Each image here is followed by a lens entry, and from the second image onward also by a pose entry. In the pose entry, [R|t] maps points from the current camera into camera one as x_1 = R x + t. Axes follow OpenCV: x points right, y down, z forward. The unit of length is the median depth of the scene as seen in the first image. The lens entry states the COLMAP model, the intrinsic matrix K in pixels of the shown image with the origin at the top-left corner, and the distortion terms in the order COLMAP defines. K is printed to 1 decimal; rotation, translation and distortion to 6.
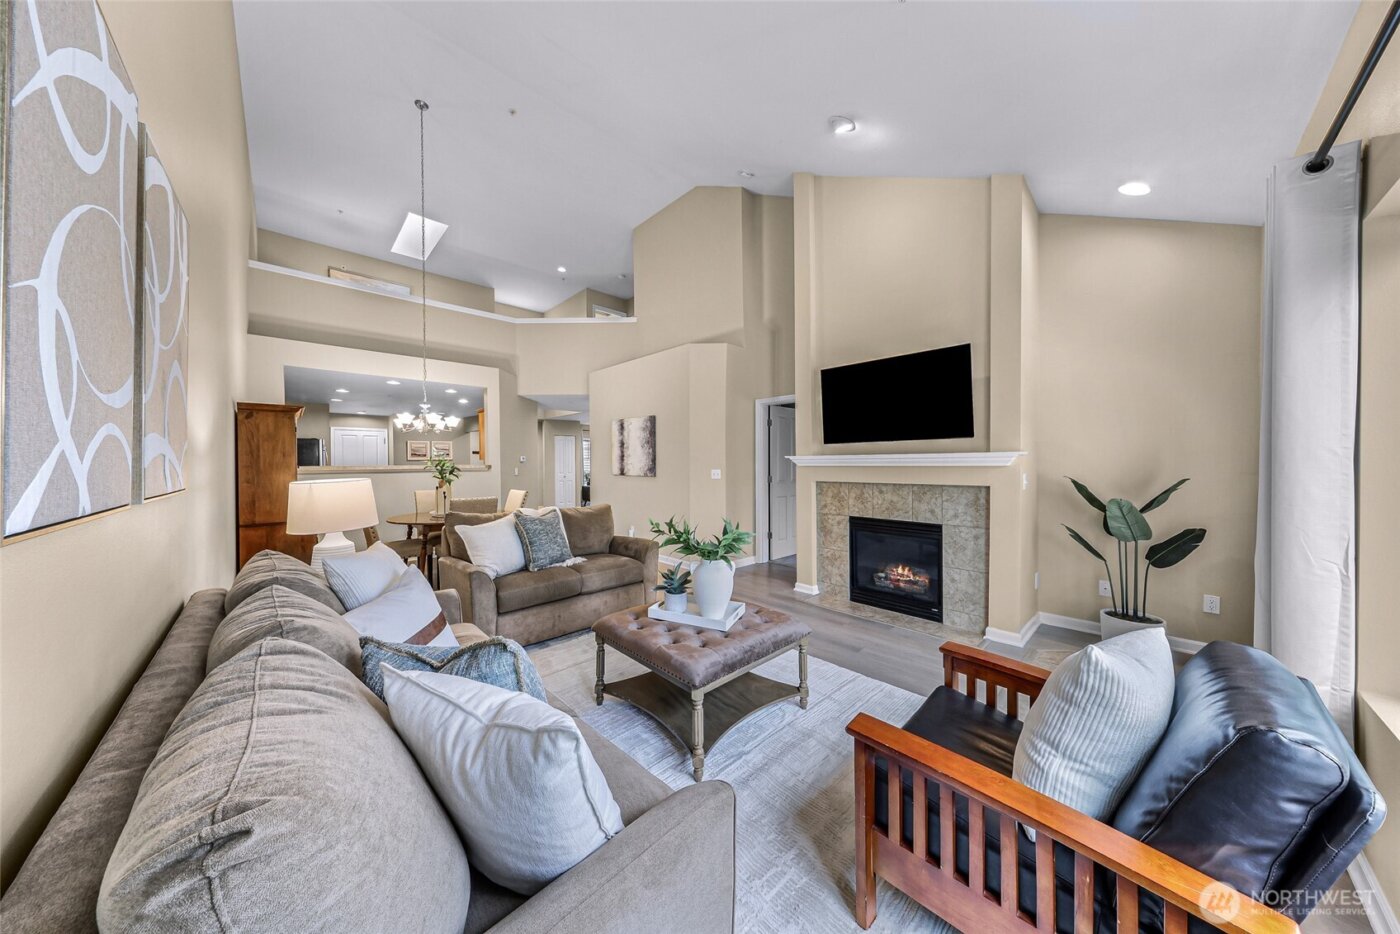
lens RADIAL K [[436.6, 0, 696.5], [0, 436.6, 469.4], [0, 0, 1]] dist [-0.000402, -0.000044]
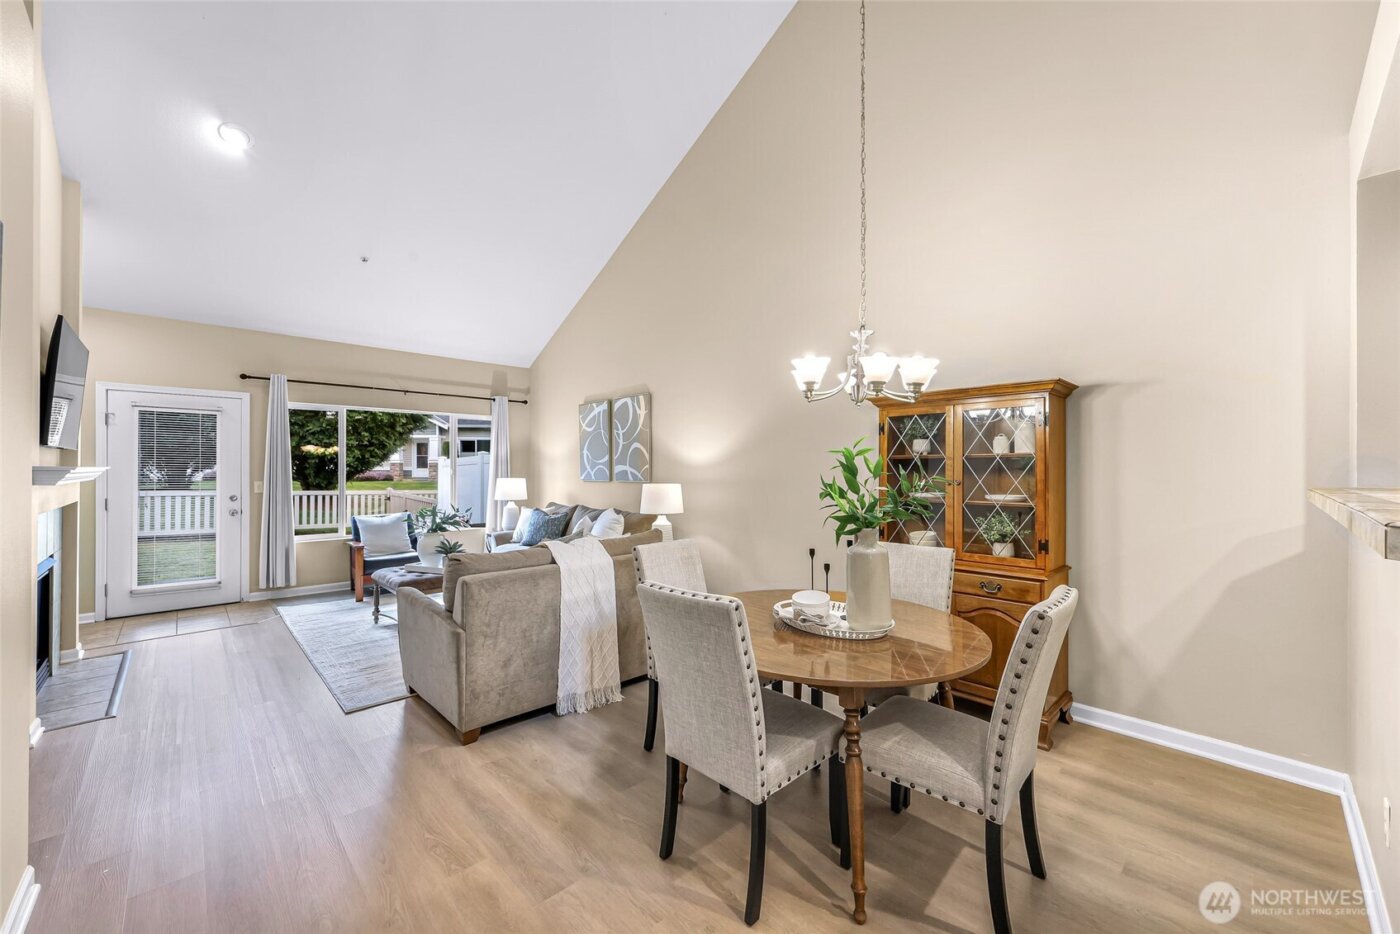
lens RADIAL K [[544.5, 0, 702.7], [0, 544.5, 466.4], [0, 0, 1]] dist [0.000535, 0.000166]
pose [[-0.999898, 0.006266, -0.012851, -0.533563], [0.006117, 0.999915, 0.011538, -0.034128], [0.012922, 0.011458, -0.999851, 1.689878]]
